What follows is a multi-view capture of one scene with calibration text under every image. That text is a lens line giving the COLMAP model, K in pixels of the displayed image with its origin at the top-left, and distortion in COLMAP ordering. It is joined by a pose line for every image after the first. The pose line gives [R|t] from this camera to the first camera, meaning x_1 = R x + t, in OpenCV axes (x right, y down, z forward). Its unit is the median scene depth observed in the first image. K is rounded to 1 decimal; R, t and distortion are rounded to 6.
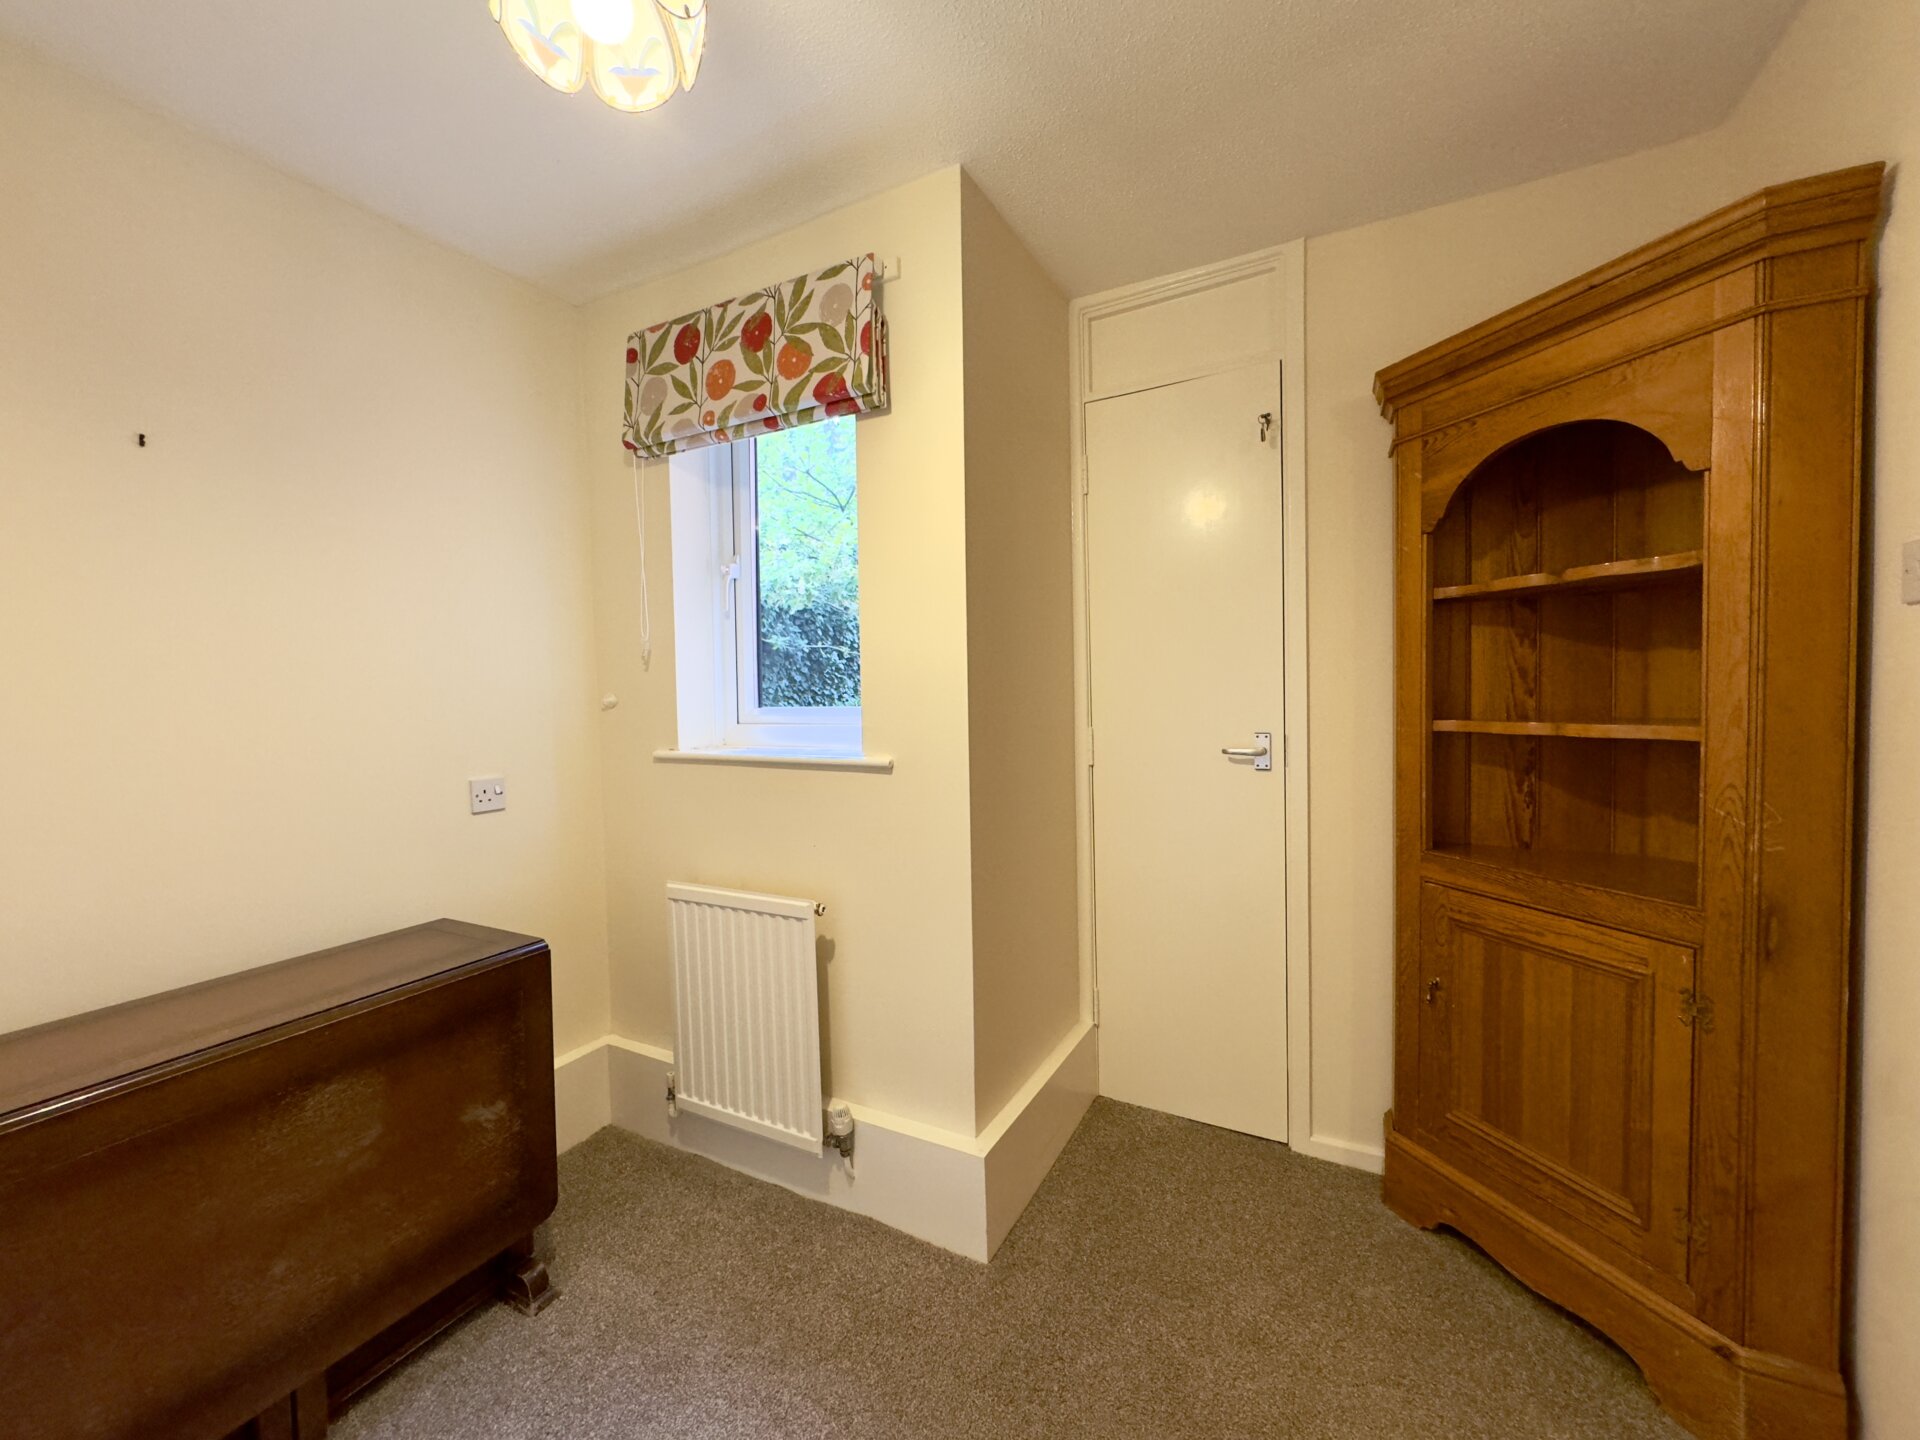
lens RADIAL K [[763.9, 0, 958.3], [0, 763.9, 717.9], [0, 0, 1]] dist [-0.001962, 0.000150]
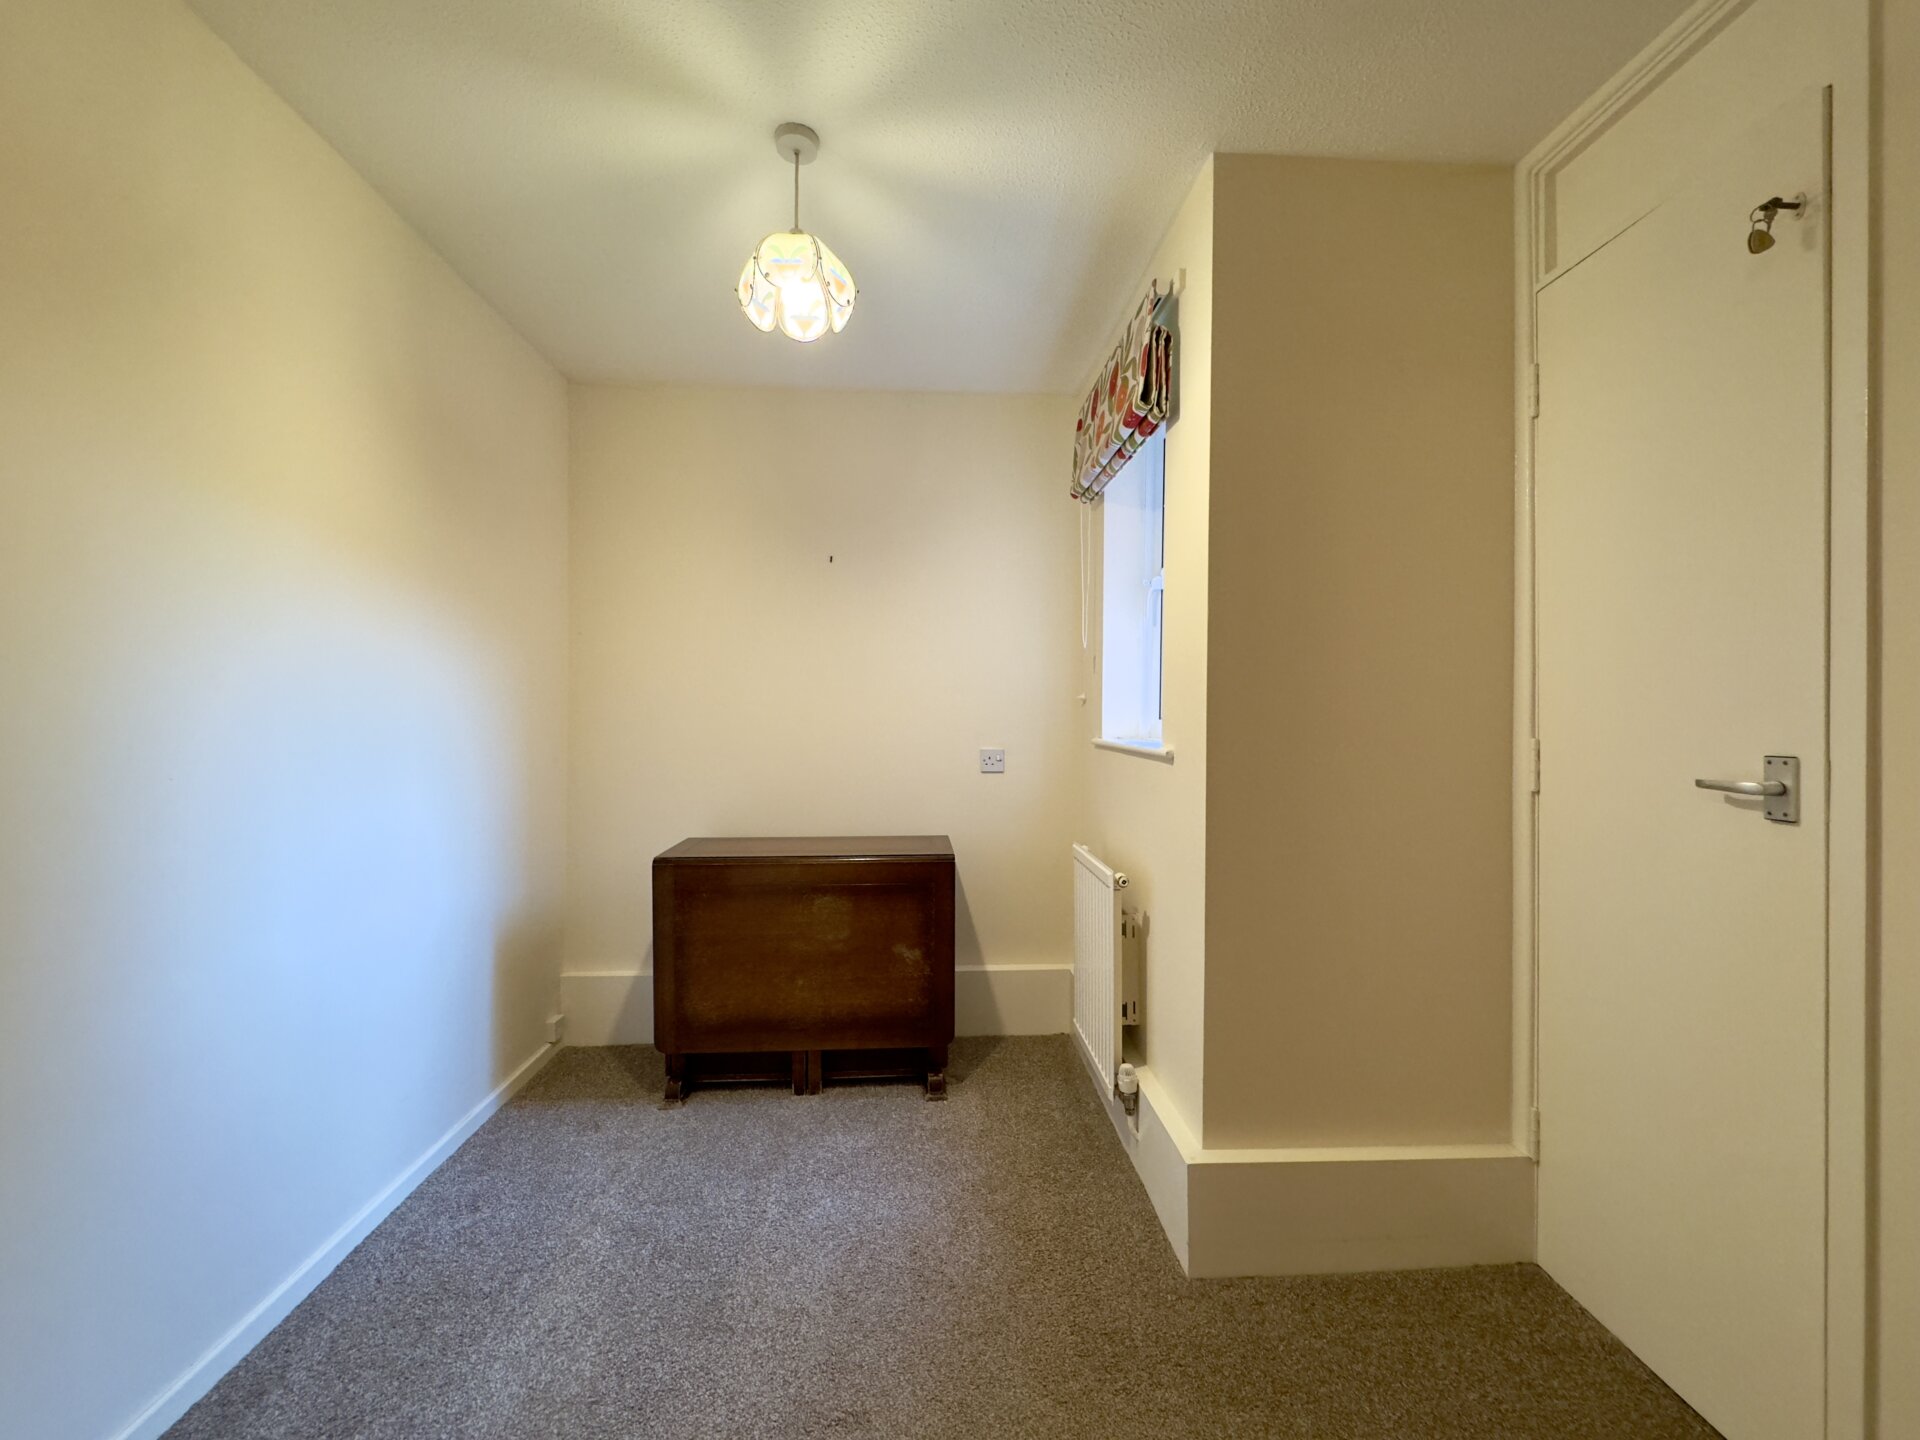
lens RADIAL K [[763.9, 0, 958.3], [0, 763.9, 717.9], [0, 0, 1]] dist [-0.001962, 0.000150]
pose [[0.520797, 0.027508, -0.853237, 0.668400], [-0.048561, 0.998817, 0.002561, 0.022522], [0.852298, 0.040100, 0.521517, 0.218185]]
